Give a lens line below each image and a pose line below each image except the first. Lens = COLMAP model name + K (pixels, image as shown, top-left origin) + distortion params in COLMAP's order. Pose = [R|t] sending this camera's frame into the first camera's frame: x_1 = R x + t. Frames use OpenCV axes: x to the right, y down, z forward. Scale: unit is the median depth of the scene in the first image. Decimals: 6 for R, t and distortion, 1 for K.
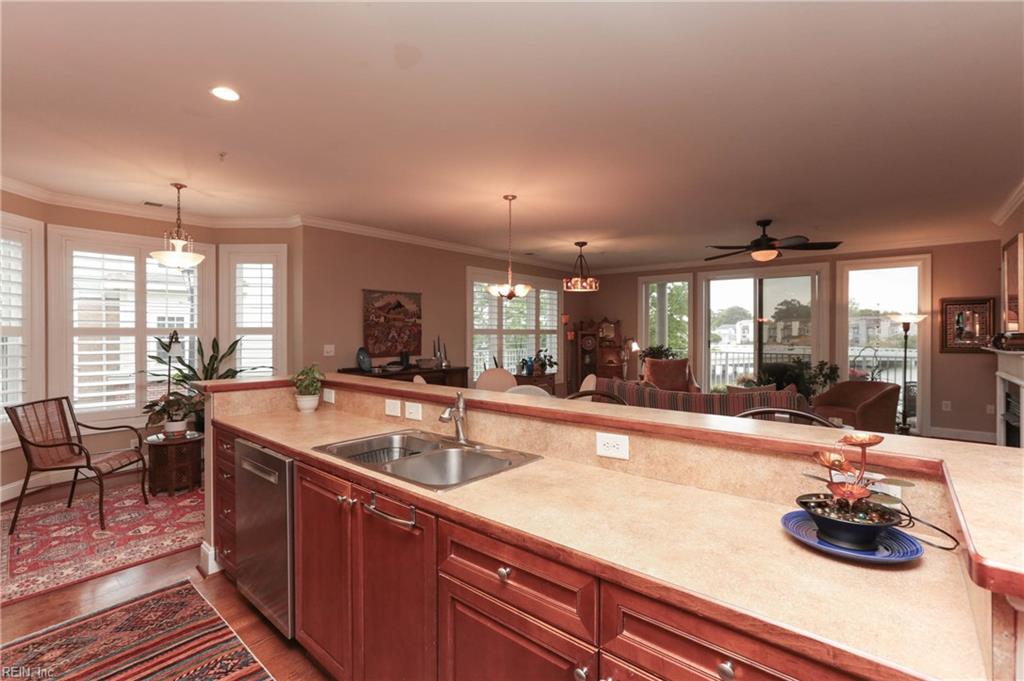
lens RADIAL K [[468.5, 0, 498.4], [0, 468.5, 334.9], [0, 0, 1]] dist [-0.024388, 0.017692]
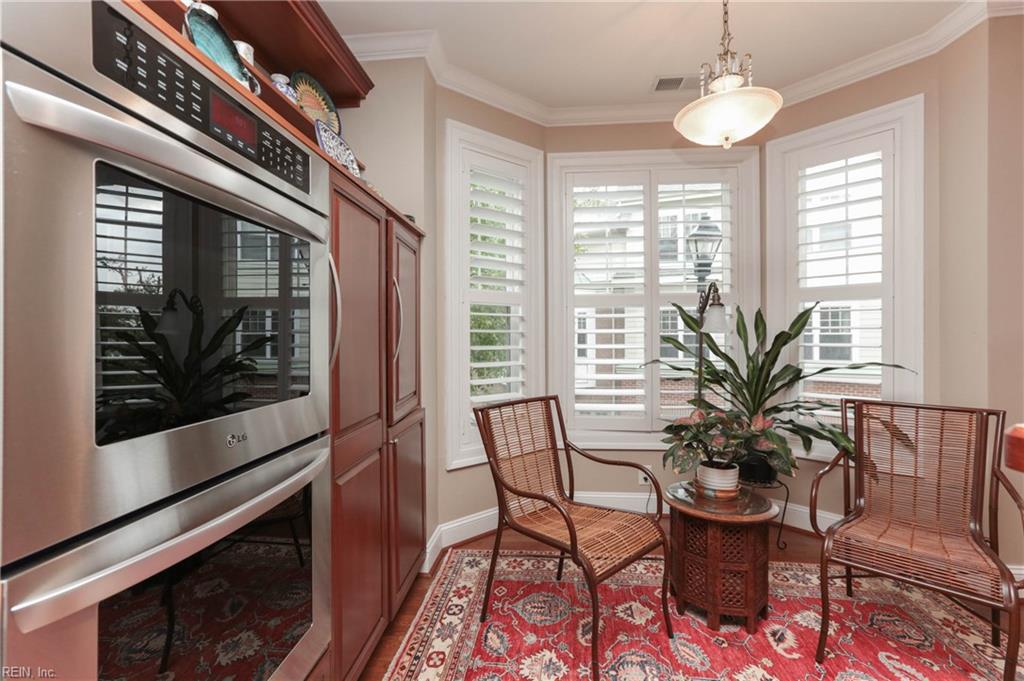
lens RADIAL K [[461.0, 0, 501.5], [0, 461.0, 337.8], [0, 0, 1]] dist [-0.029566, 0.016226]
pose [[0.593651, 0.003654, -0.804714, -0.338760], [-0.000350, 0.999991, 0.004283, 0.038343], [0.804723, -0.002261, 0.593647, 0.407500]]
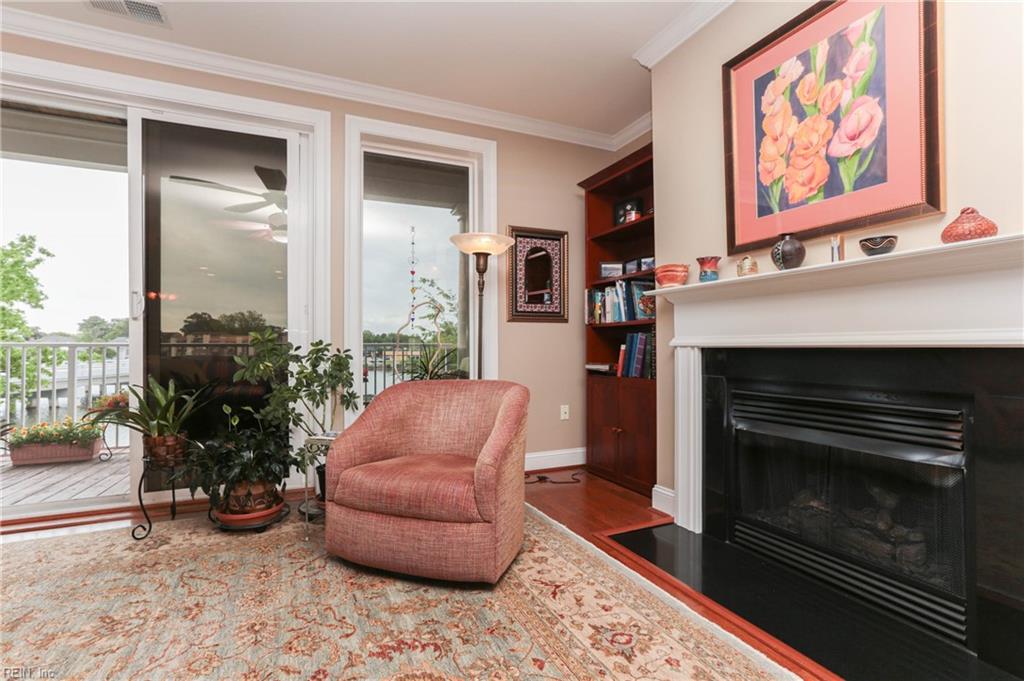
lens RADIAL K [[462.2, 0, 486.7], [0, 462.2, 346.0], [0, 0, 1]] dist [-0.033318, 0.016796]
pose [[0.435295, 0.004758, 0.900275, 0.514914], [0.002775, 0.999974, -0.006626, 0.081733], [-0.900284, 0.005383, 0.435271, 0.898741]]
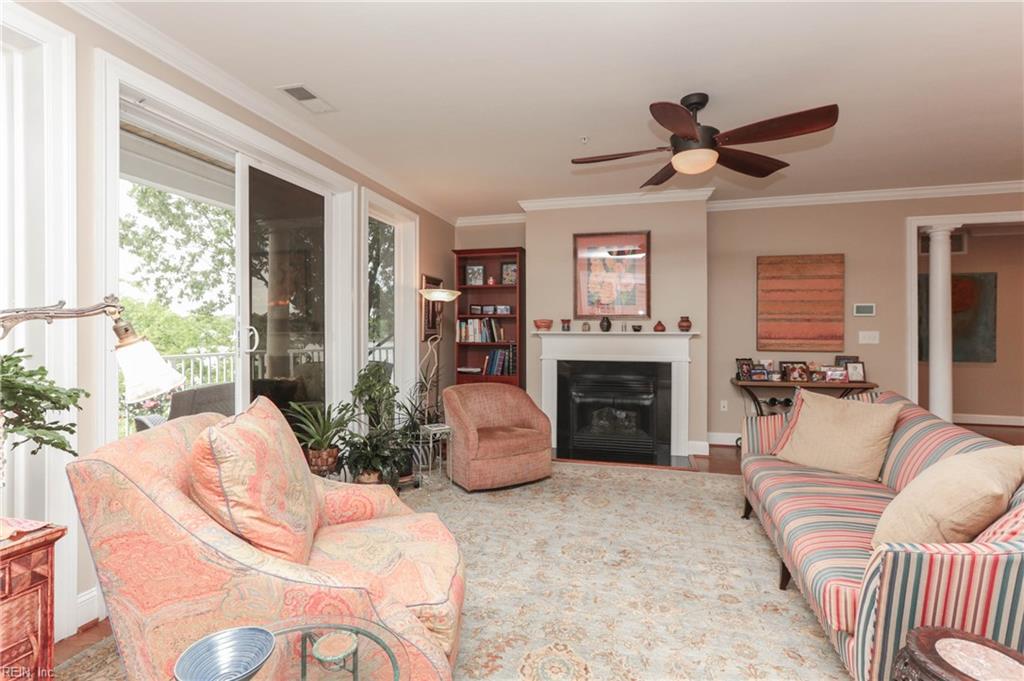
lens RADIAL K [[471.5, 0, 504.5], [0, 471.5, 334.2], [0, 0, 1]] dist [-0.030644, 0.000529]
pose [[-0.431828, -0.006031, 0.901936, 0.180109], [0.003458, 0.999959, 0.008342, 0.019191], [-0.901949, 0.006721, -0.431790, 1.422280]]
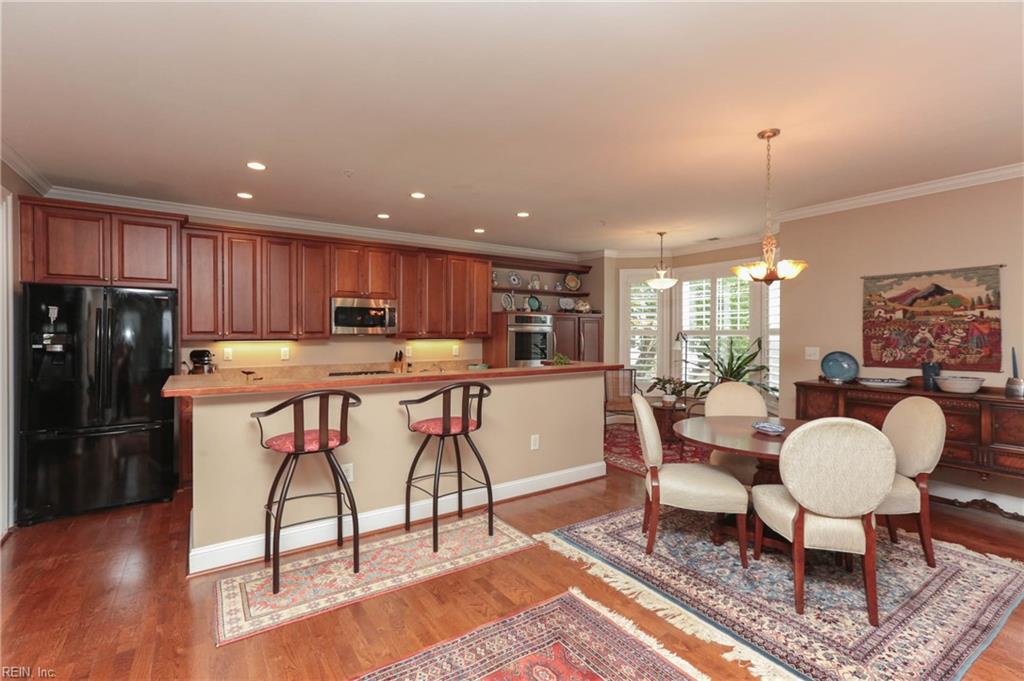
lens RADIAL K [[463.7, 0, 507.7], [0, 463.7, 335.6], [0, 0, 1]] dist [-0.032140, 0.018421]
pose [[-0.243035, 0.004291, -0.970008, 0.629117], [-0.005948, 0.999965, 0.005914, -0.001998], [0.969999, 0.007206, -0.243001, 0.656588]]
